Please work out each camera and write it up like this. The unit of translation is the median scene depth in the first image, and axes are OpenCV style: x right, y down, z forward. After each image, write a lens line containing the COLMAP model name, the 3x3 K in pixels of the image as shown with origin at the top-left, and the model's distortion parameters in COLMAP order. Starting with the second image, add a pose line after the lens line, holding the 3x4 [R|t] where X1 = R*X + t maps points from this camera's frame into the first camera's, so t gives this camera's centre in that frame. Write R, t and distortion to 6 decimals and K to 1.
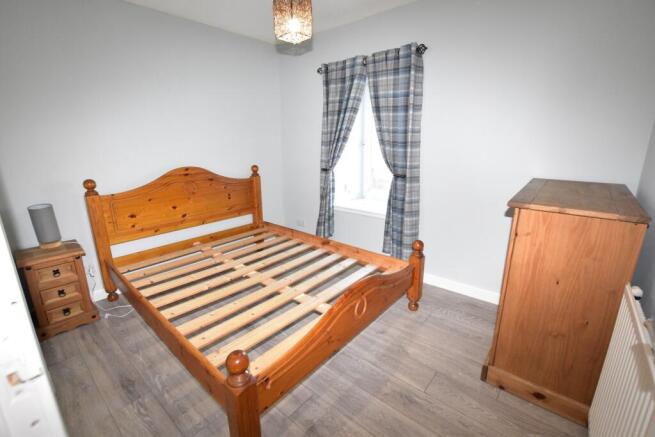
lens RADIAL K [[286.8, 0, 327.5], [0, 286.8, 218.5], [0, 0, 1]] dist [-0.000512, -0.000103]
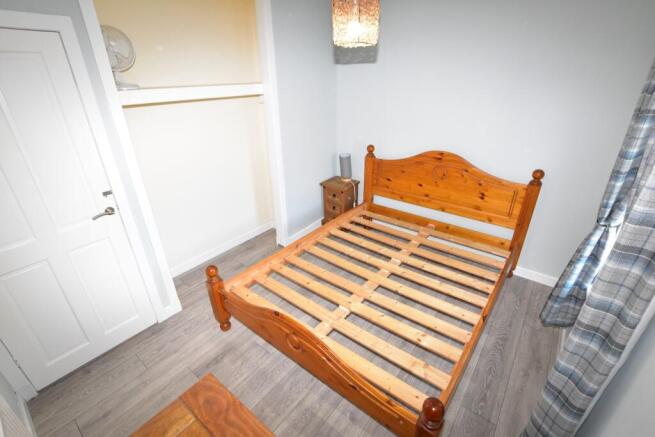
lens RADIAL K [[305.3, 0, 327.5], [0, 305.3, 218.5], [0, 0, 1]] dist [-0.000008, -0.000002]
pose [[0.049059, 0.445821, -0.893777, 0.621292], [-0.258442, 0.870045, 0.419797, -0.379229], [0.964780, 0.210394, 0.157903, 0.607552]]
